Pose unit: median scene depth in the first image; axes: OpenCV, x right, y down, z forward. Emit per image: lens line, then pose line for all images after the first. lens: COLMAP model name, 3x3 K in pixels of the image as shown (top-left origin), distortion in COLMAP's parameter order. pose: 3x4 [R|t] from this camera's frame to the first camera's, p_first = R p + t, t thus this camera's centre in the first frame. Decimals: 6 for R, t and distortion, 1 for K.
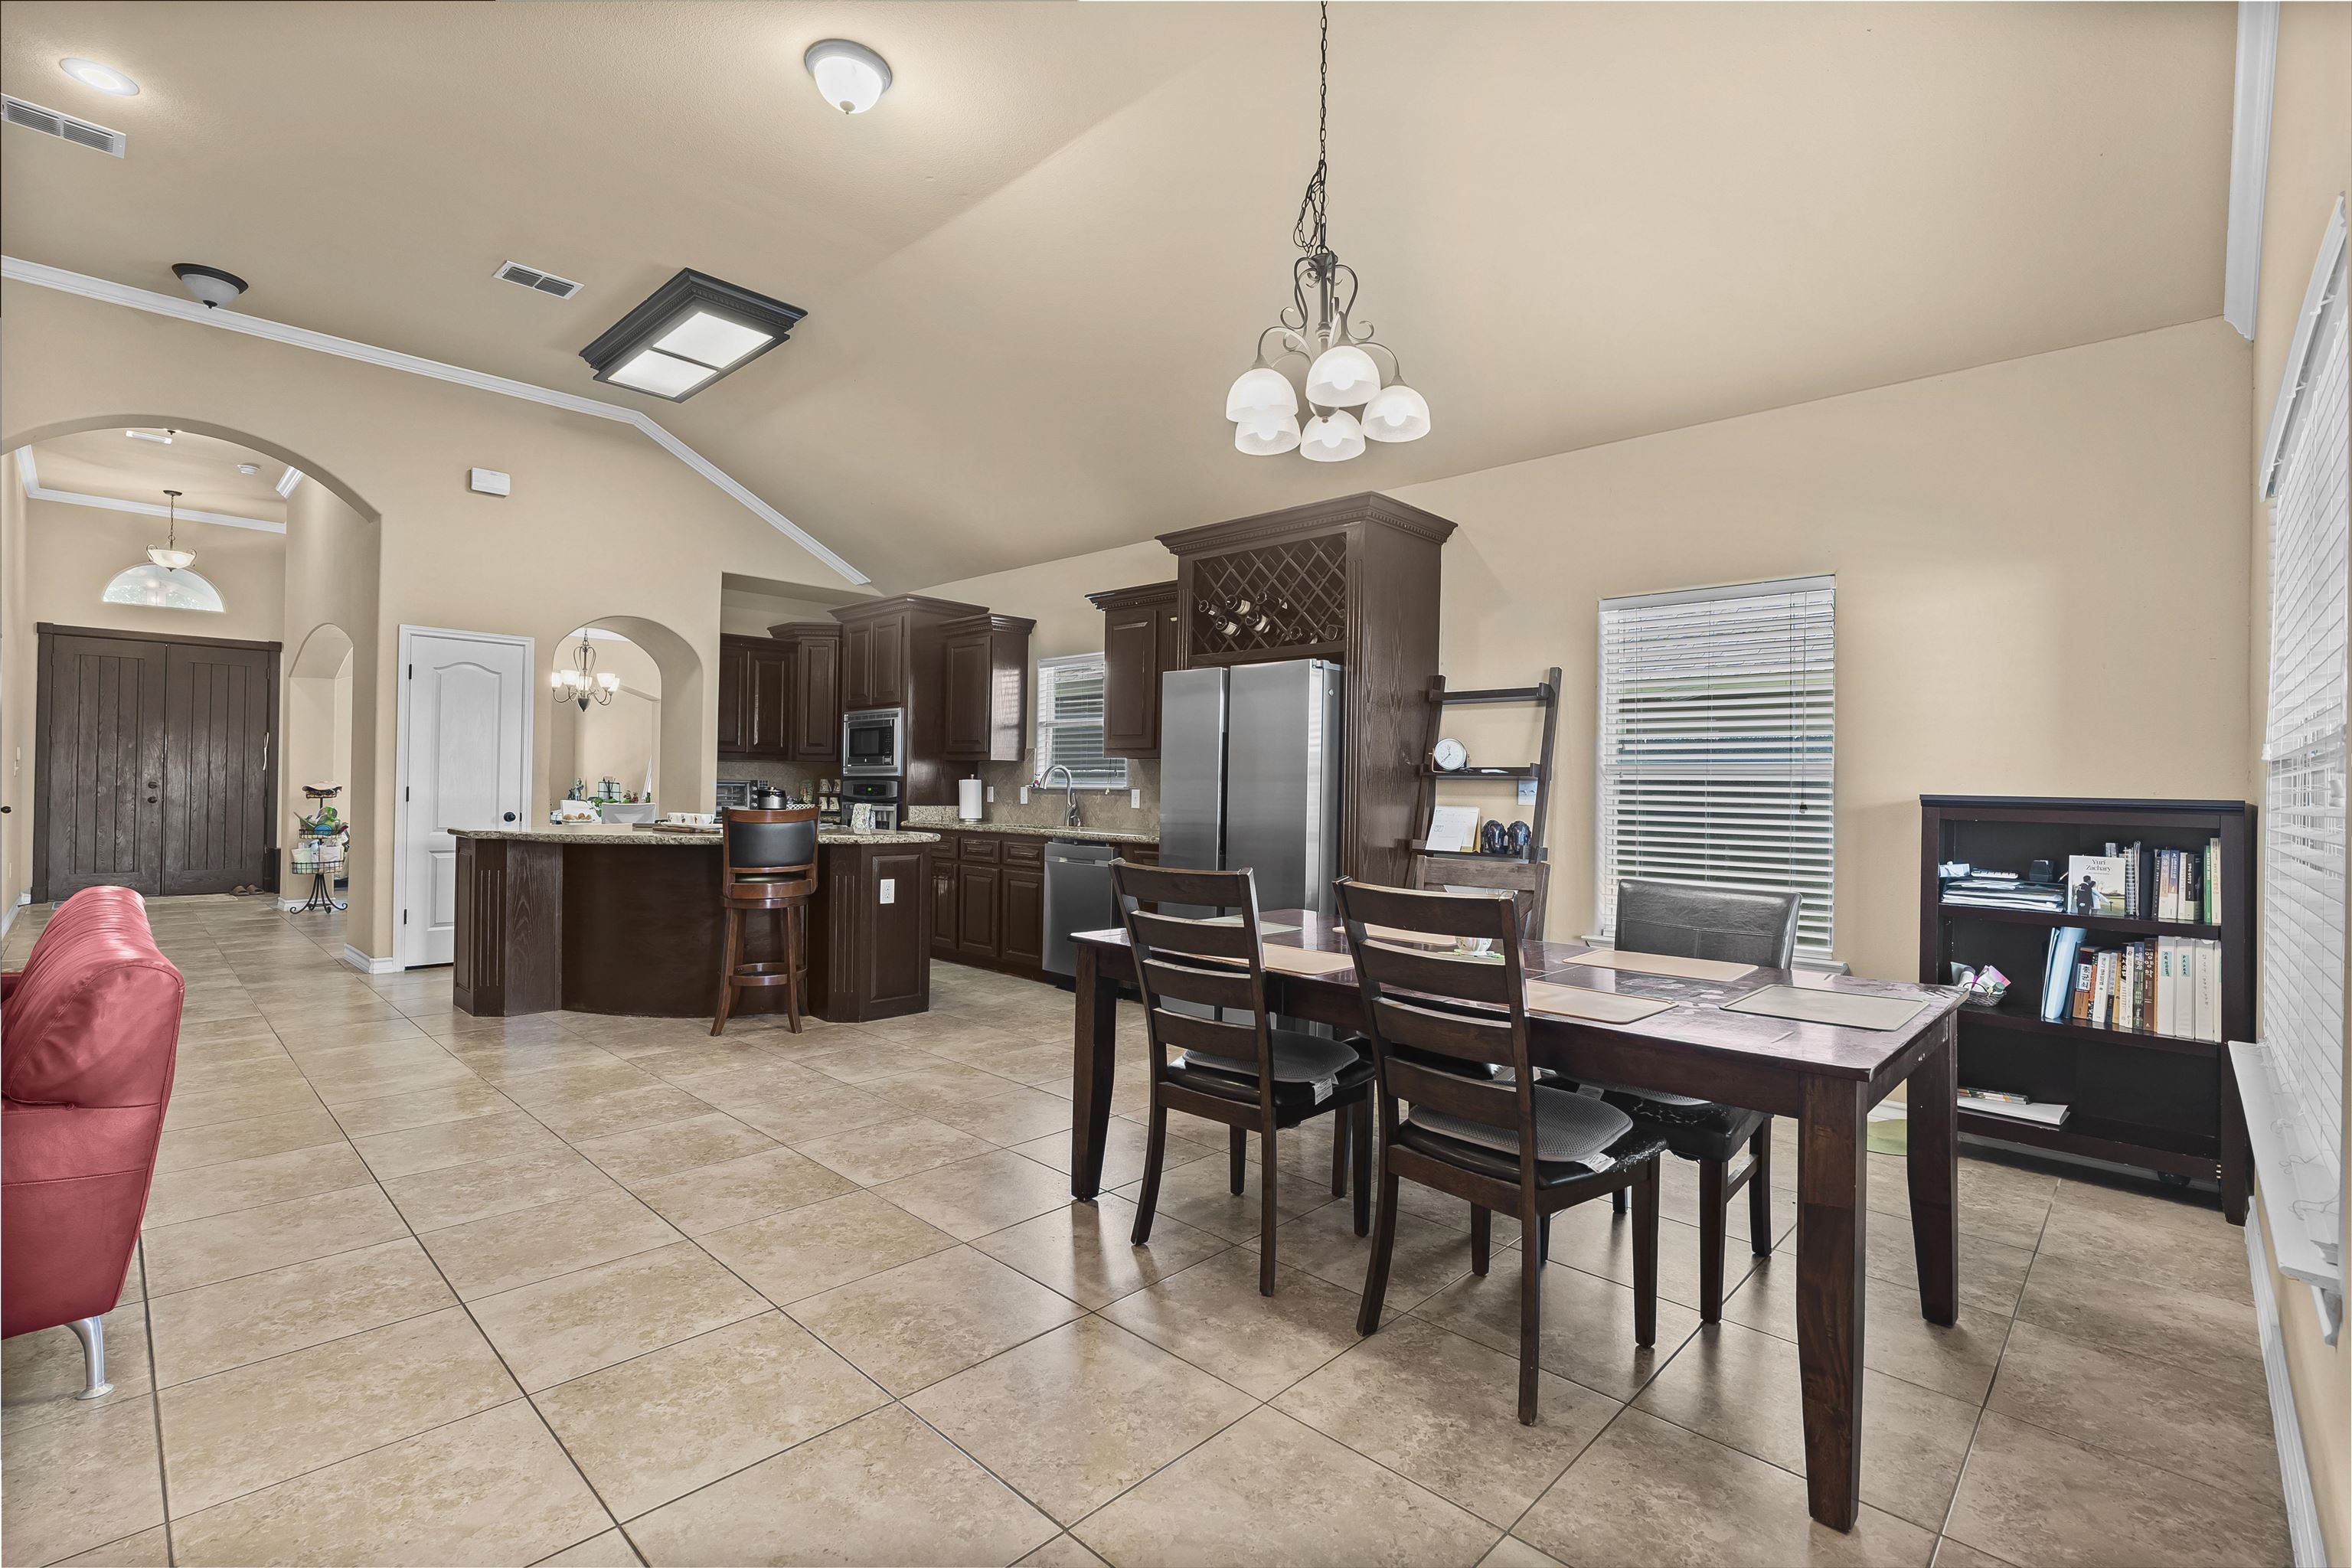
lens RADIAL K [[1052.2, 0, 1176.0], [0, 1052.2, 784.0], [0, 0, 1]] dist [-0.013983, 0.000174]
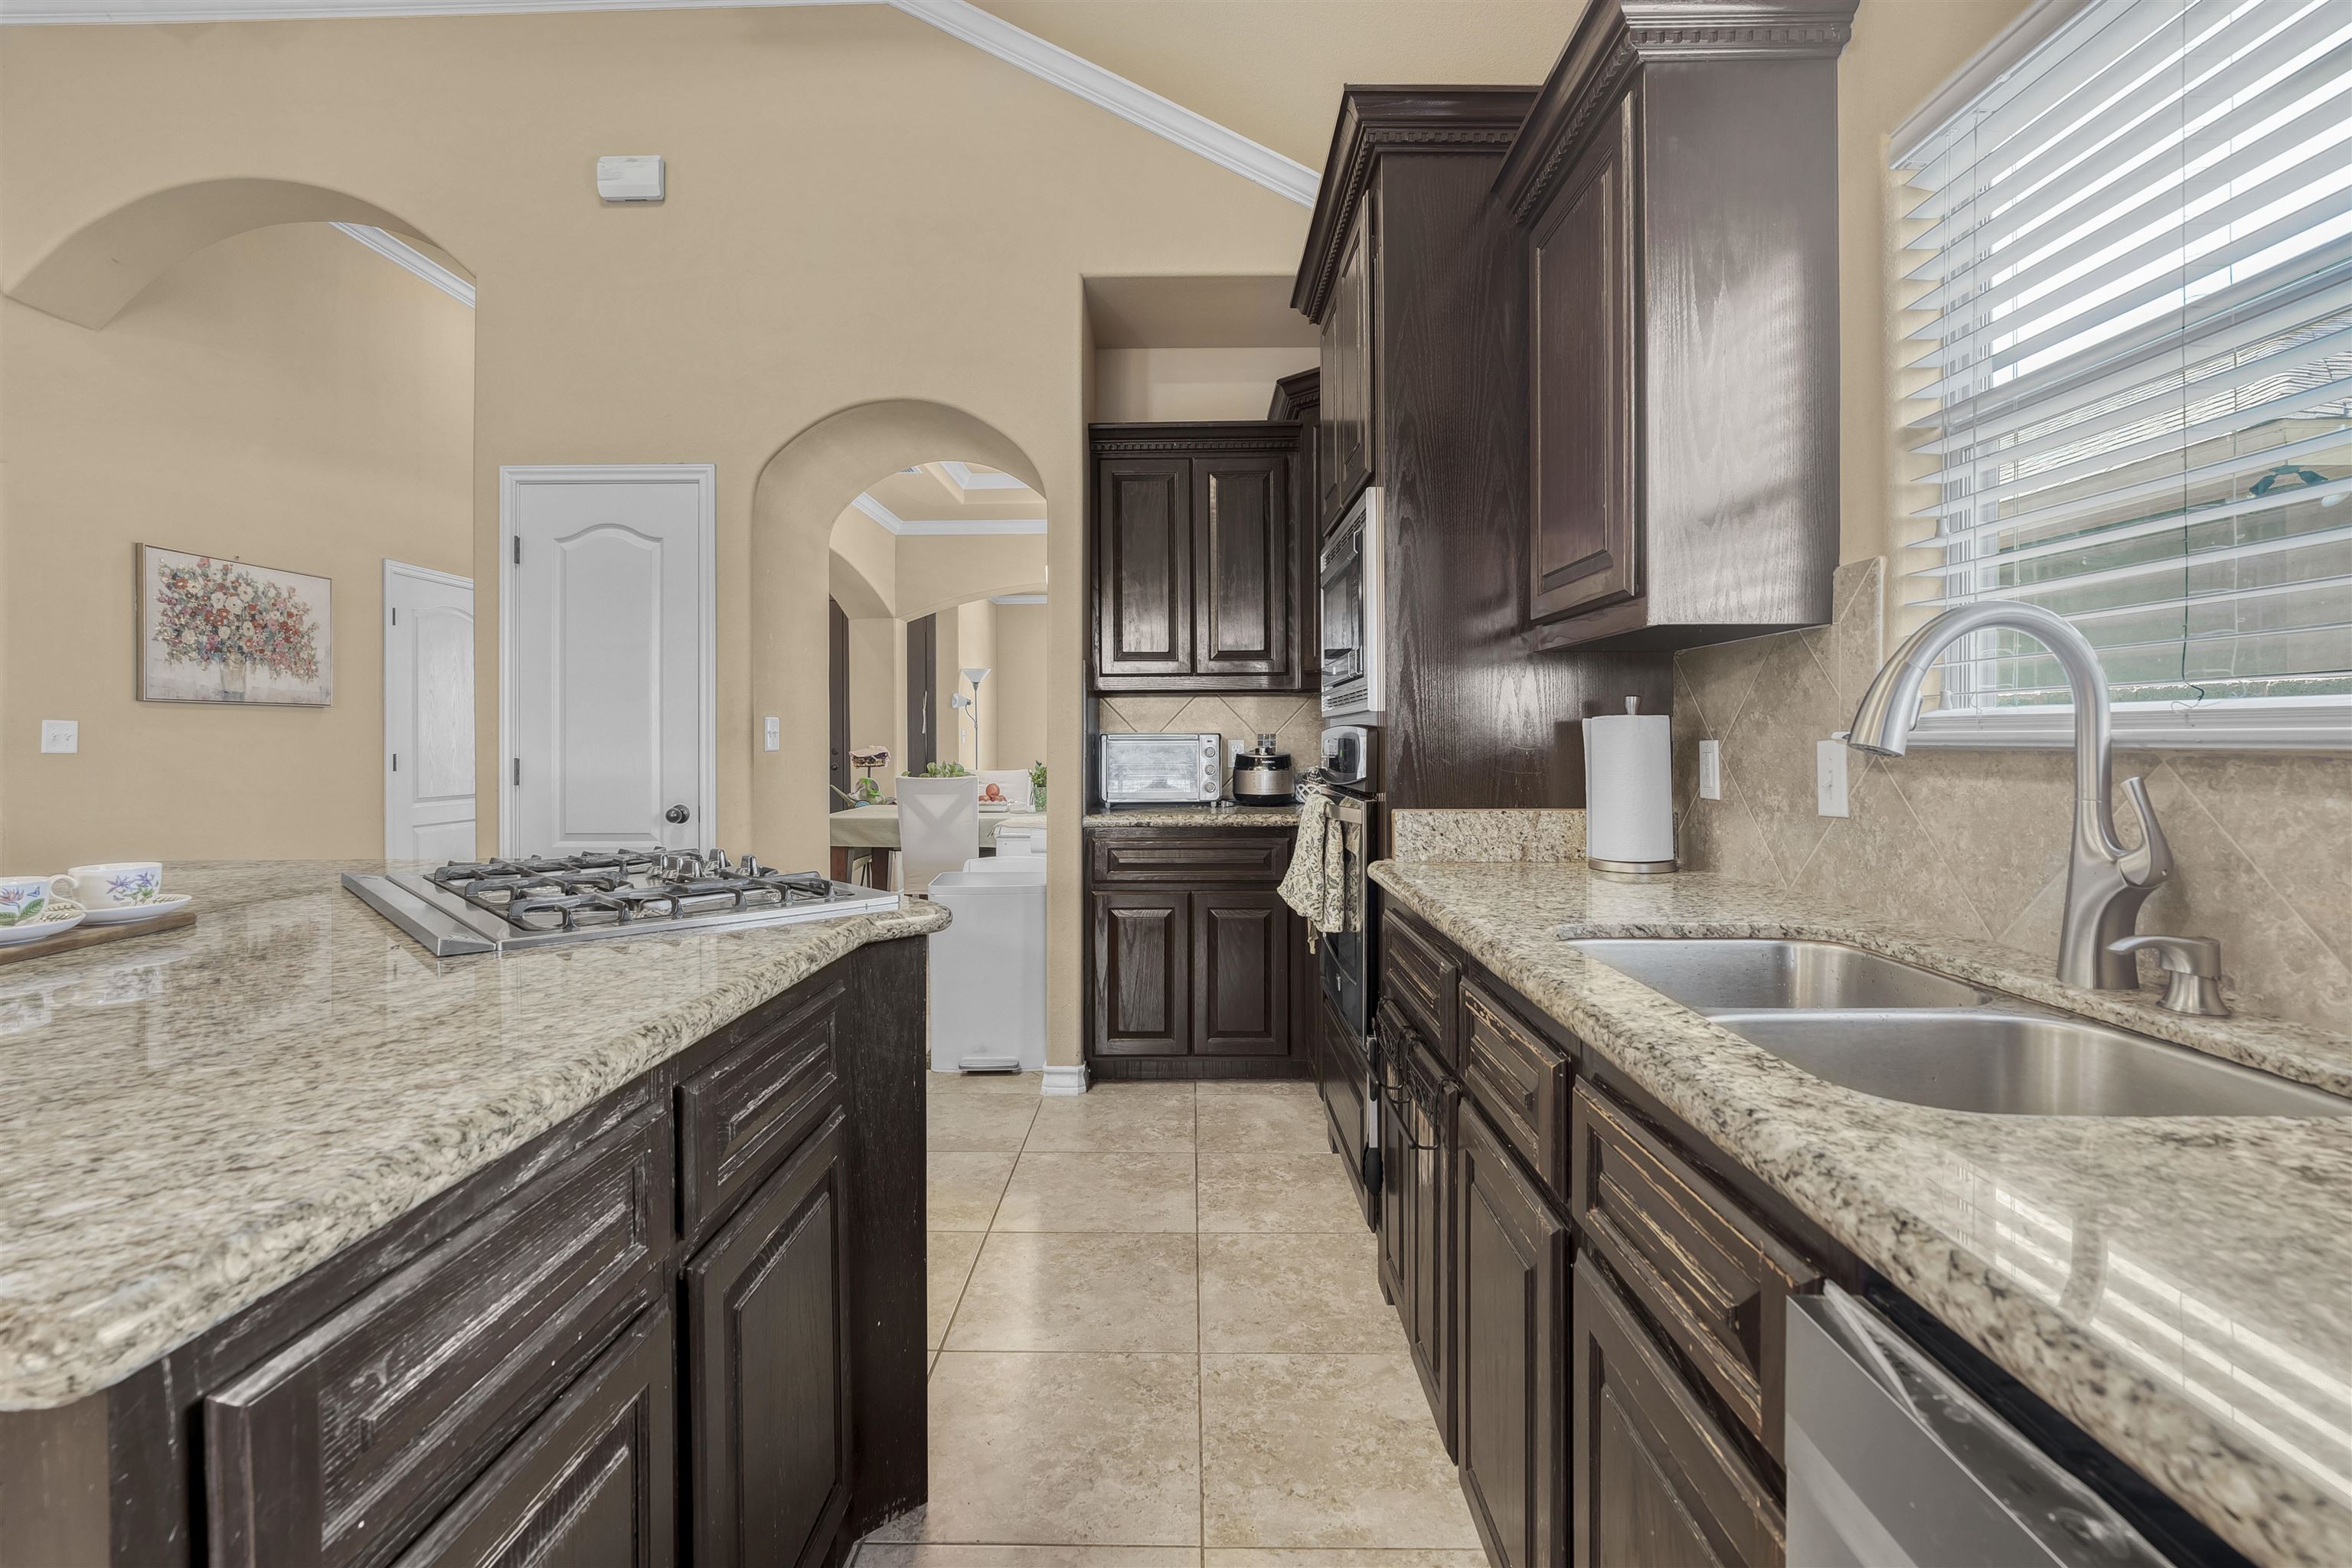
lens RADIAL K [[1082.8, 0, 1184.7], [0, 1082.8, 740.1], [0, 0, 1]] dist [0.000782, 0.000123]
pose [[0.689174, -0.018702, -0.724354, -0.074768], [0.021104, 0.999761, -0.005733, 0.001412], [0.724288, -0.011336, 0.689404, 0.760389]]
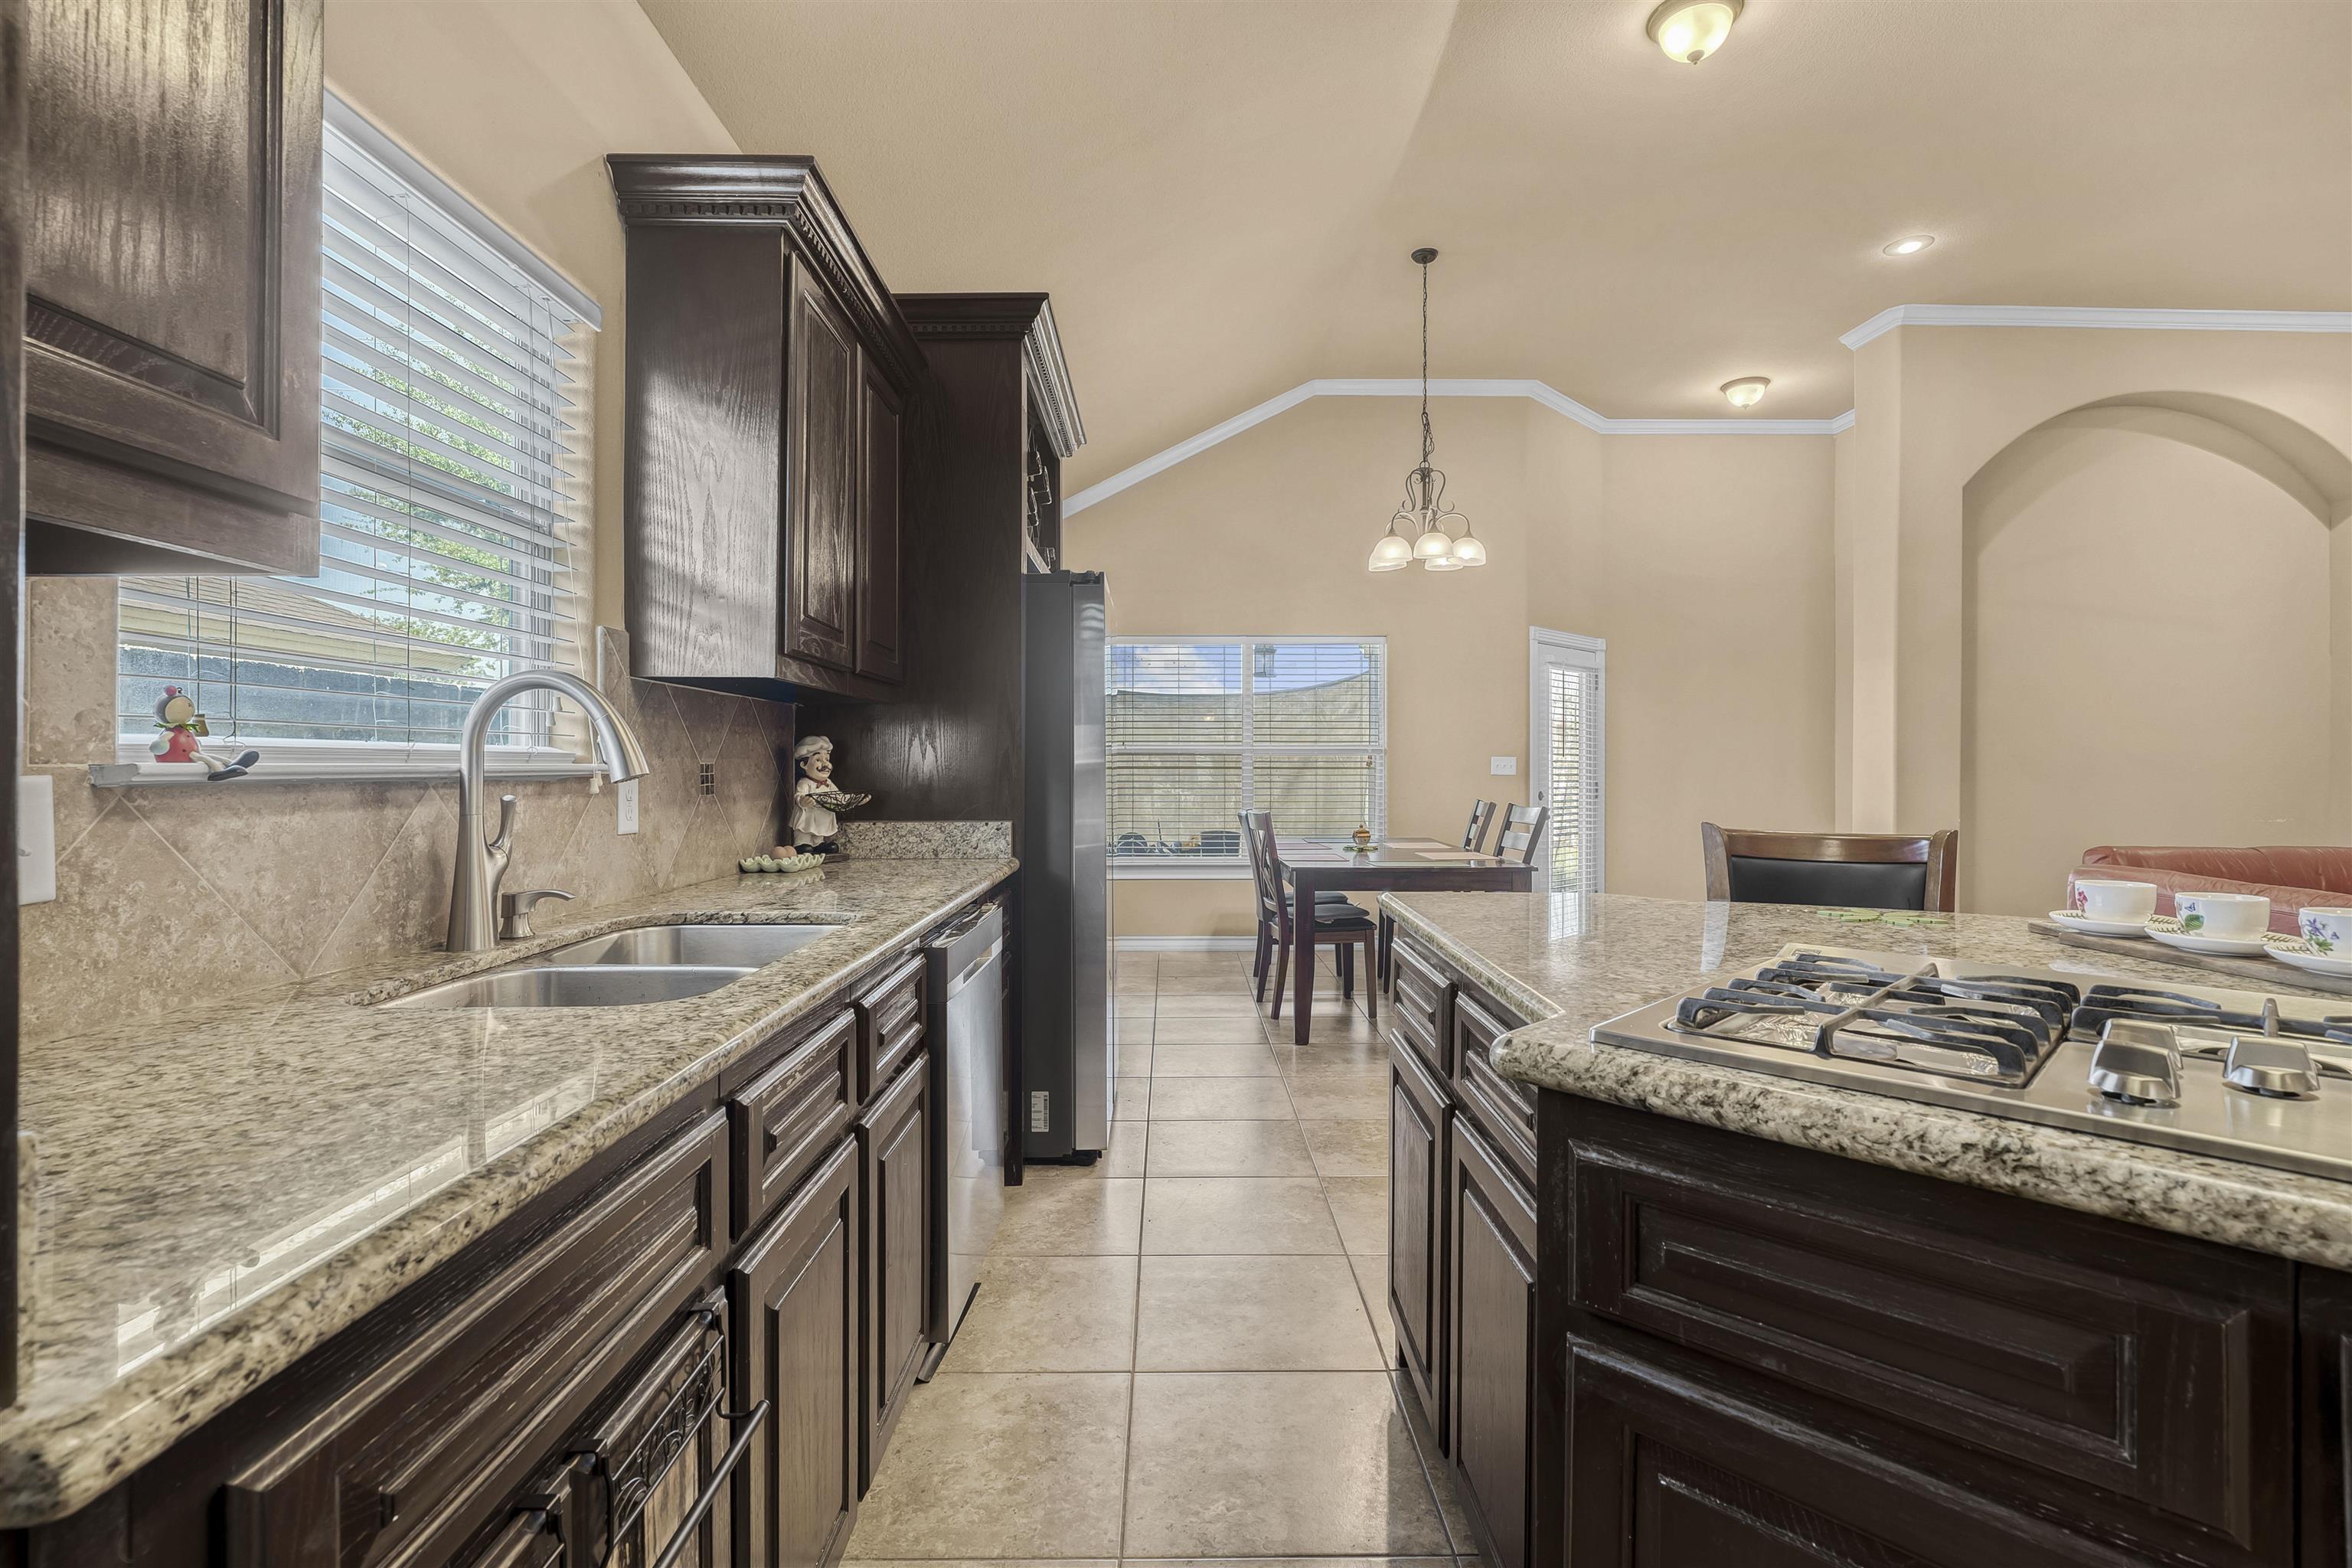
lens RADIAL K [[1074.4, 0, 1181.0], [0, 1074.4, 761.1], [0, 0, 1]] dist [-0.018254, 0.004495]
pose [[-0.699320, -0.014803, 0.714655, -0.346399], [-0.016972, 0.999848, 0.004102, -0.001961], [-0.714607, -0.009261, -0.699465, 1.010006]]
